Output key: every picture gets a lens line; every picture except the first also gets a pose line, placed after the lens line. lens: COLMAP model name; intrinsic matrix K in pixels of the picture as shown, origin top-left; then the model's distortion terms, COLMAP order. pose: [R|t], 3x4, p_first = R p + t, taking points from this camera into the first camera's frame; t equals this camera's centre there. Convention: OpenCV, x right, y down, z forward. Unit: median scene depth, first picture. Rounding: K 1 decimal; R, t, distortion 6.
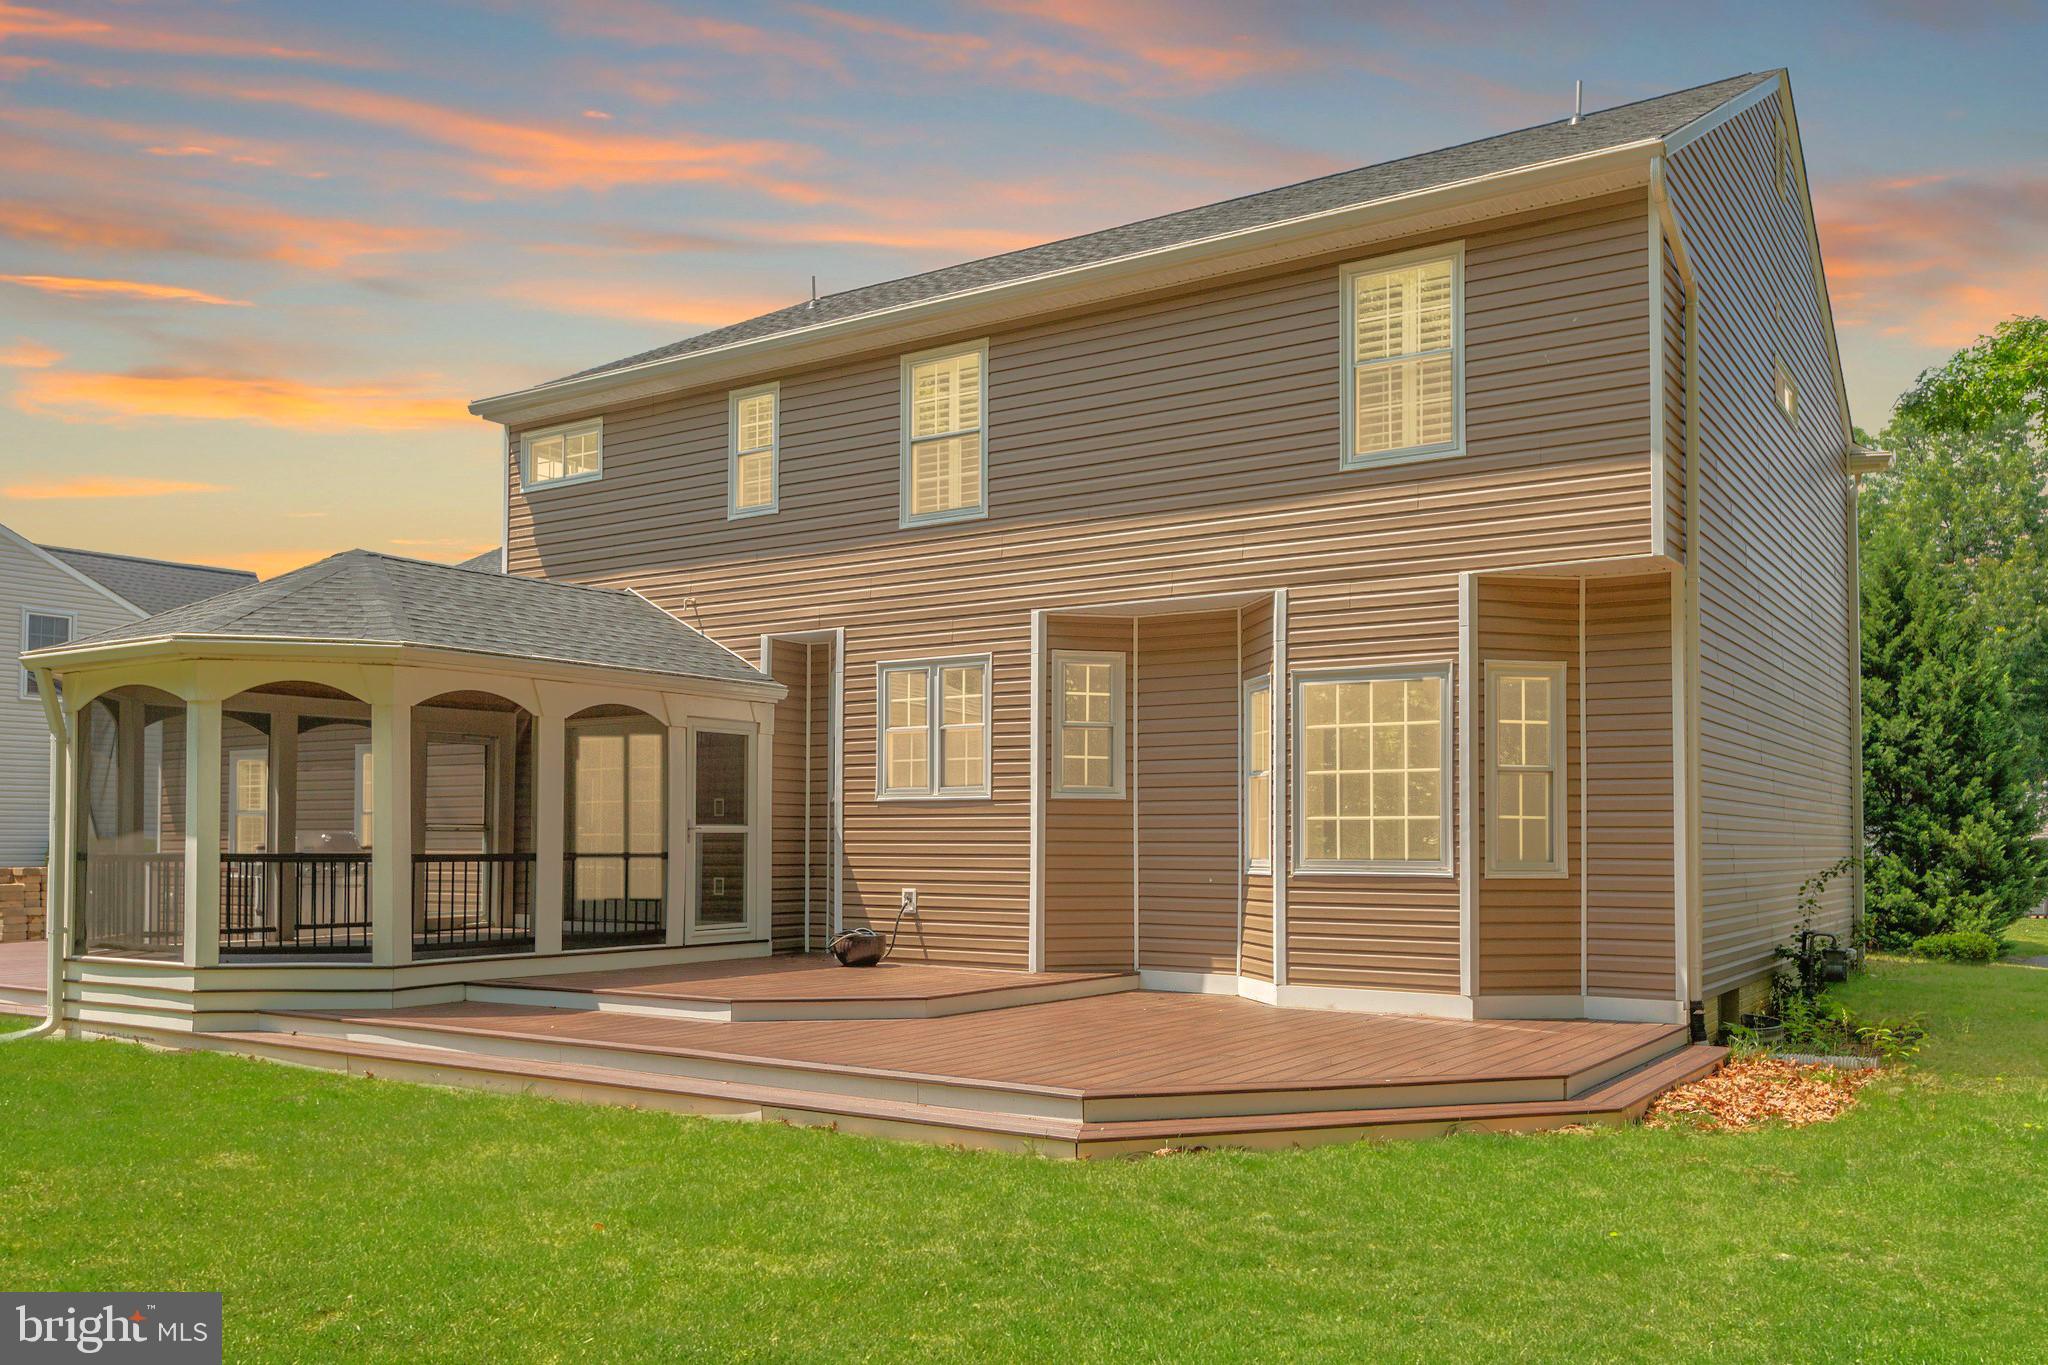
lens RADIAL K [[1617.1, 0, 1025.2], [0, 1617.1, 775.7], [0, 0, 1]] dist [0.042425, 0.000363]
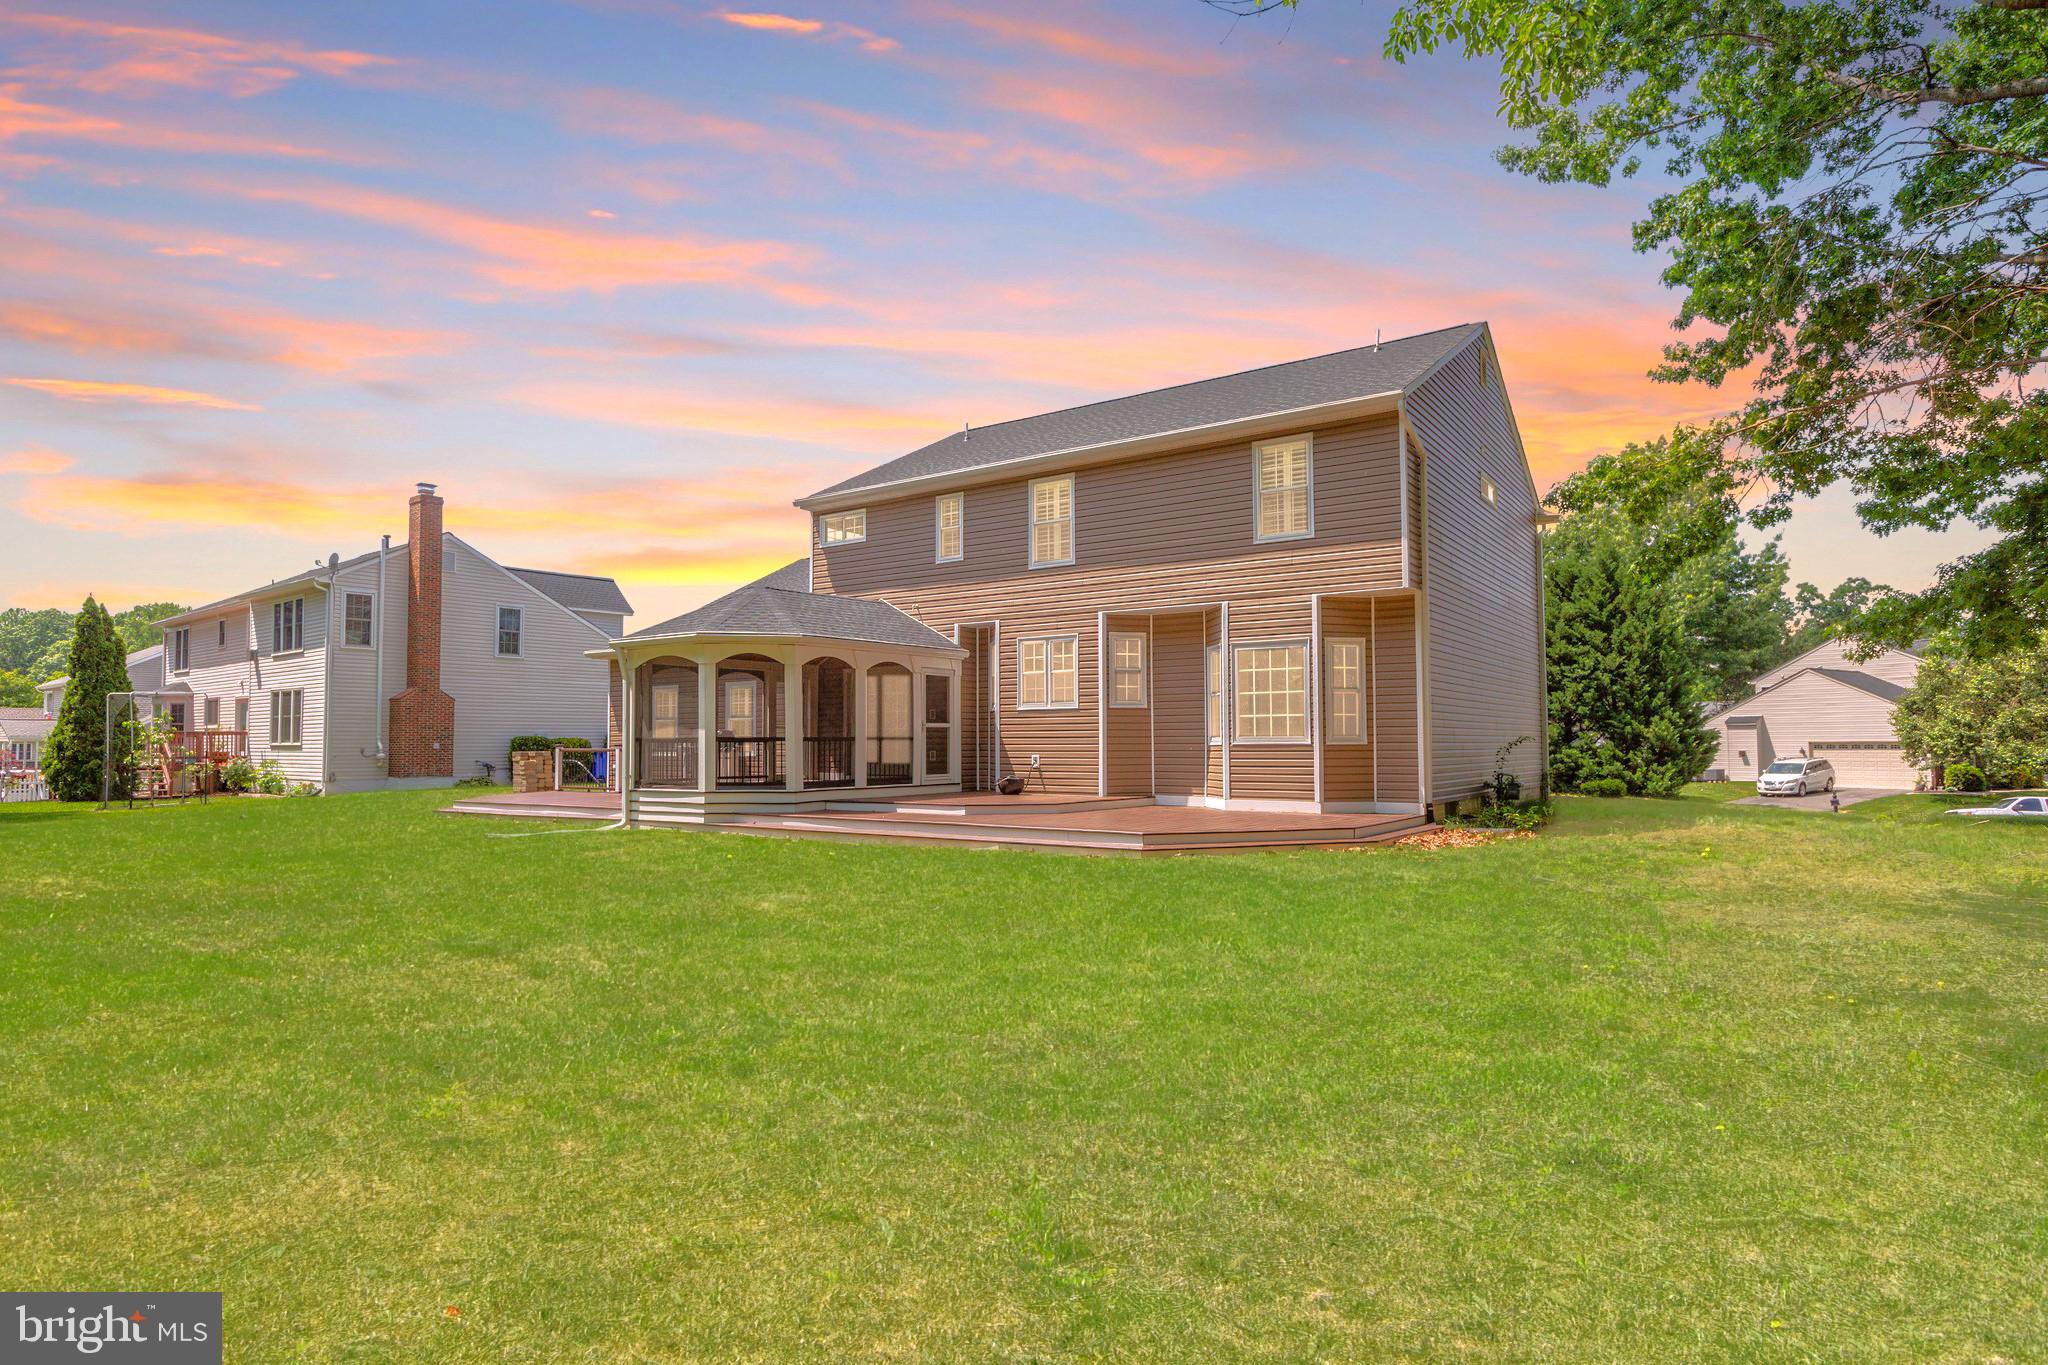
lens RADIAL K [[1081.2, 0, 1064.7], [0, 1081.2, 684.2], [0, 0, 1]] dist [0.000150, -0.000030]
pose [[0.999926, -0.008850, 0.008326, -0.048034], [0.008942, 0.999898, -0.011114, -0.000247], [-0.008227, 0.011188, 0.999904, -0.304841]]
